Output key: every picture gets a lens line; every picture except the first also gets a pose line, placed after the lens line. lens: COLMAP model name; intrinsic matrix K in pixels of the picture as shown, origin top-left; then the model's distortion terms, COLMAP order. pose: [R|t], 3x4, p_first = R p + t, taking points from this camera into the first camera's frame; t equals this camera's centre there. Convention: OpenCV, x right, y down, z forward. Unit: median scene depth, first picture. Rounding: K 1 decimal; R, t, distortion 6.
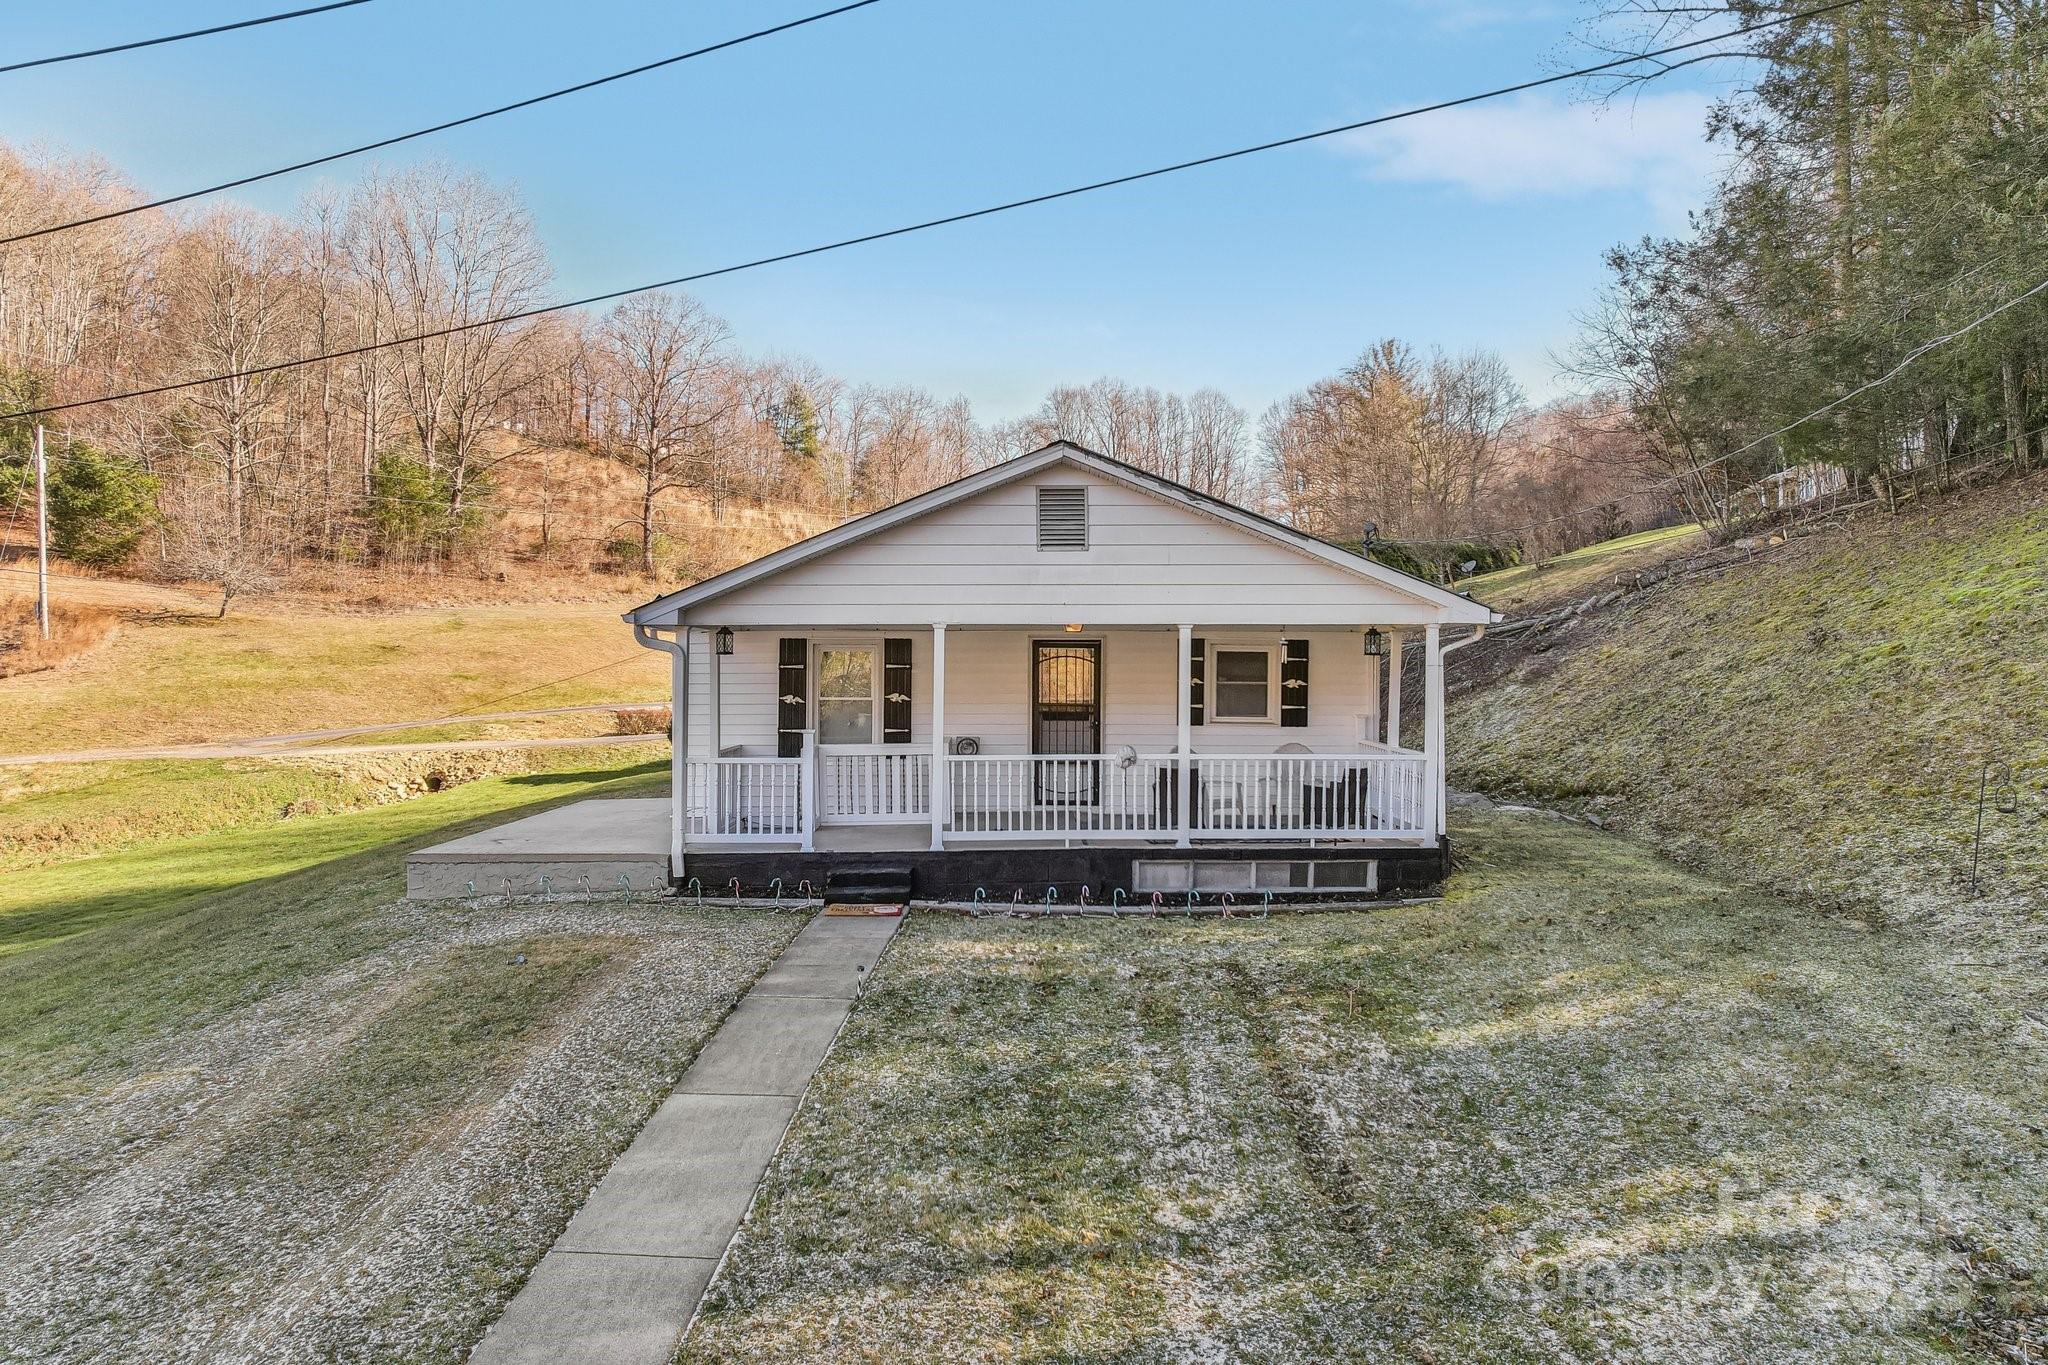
lens RADIAL K [[1347.4, 0, 1024.3], [0, 1347.4, 681.7], [0, 0, 1]] dist [-0.071623, 0.060860]
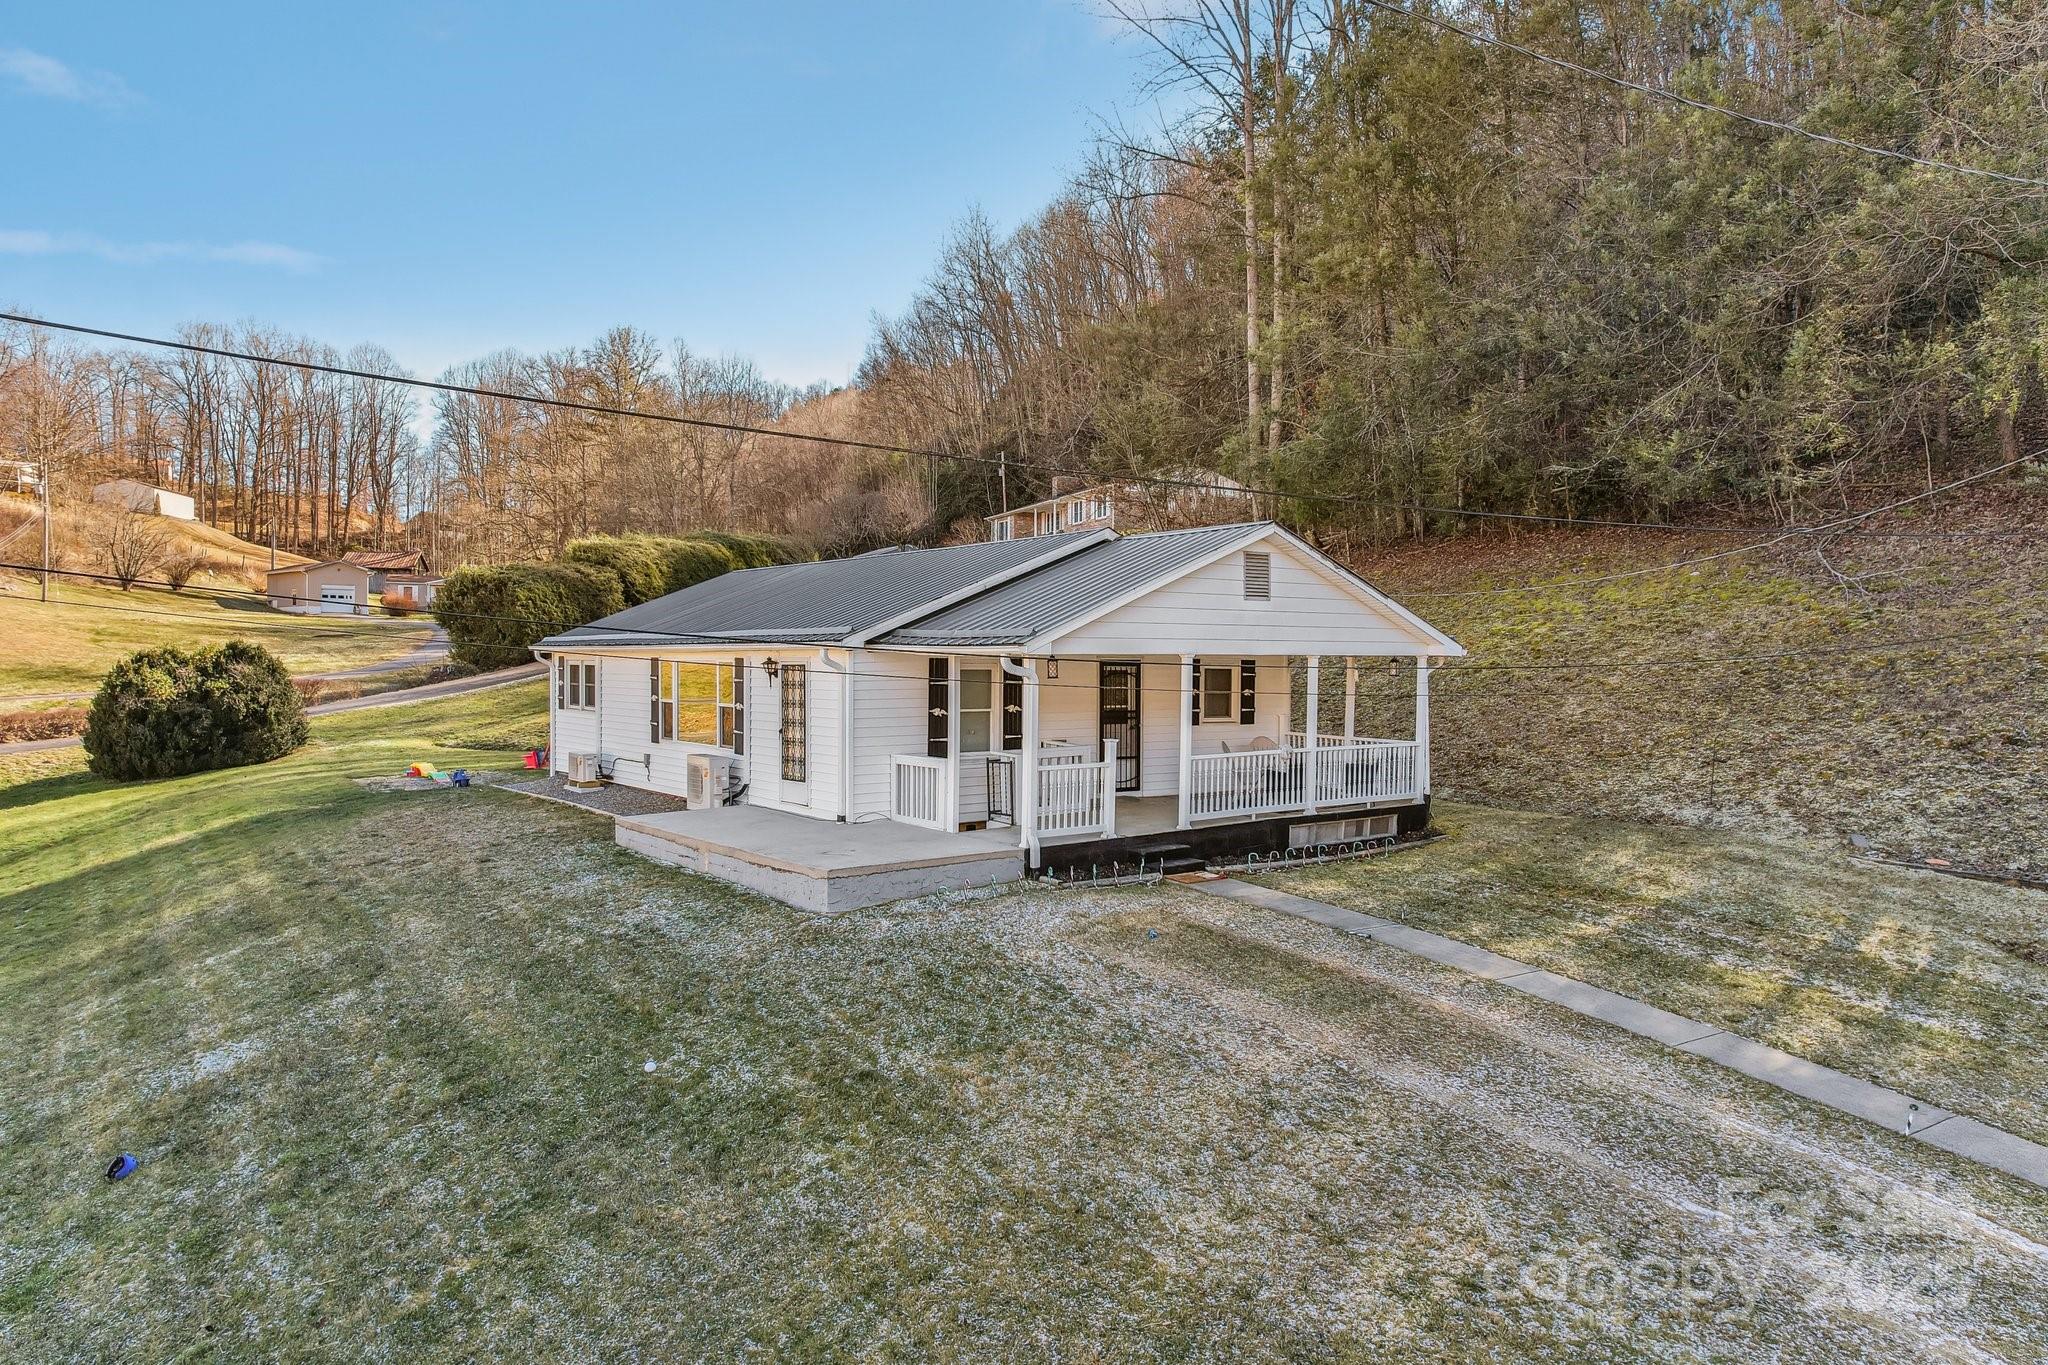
lens RADIAL K [[1347.4, 0, 1025.9], [0, 1347.4, 676.8], [0, 0, 1]] dist [-0.071623, 0.060860]
pose [[0.818144, -0.006523, 0.574976, -0.919046], [0.001150, 0.999952, 0.009707, -0.033416], [-0.575012, -0.007280, 0.818113, 0.028596]]
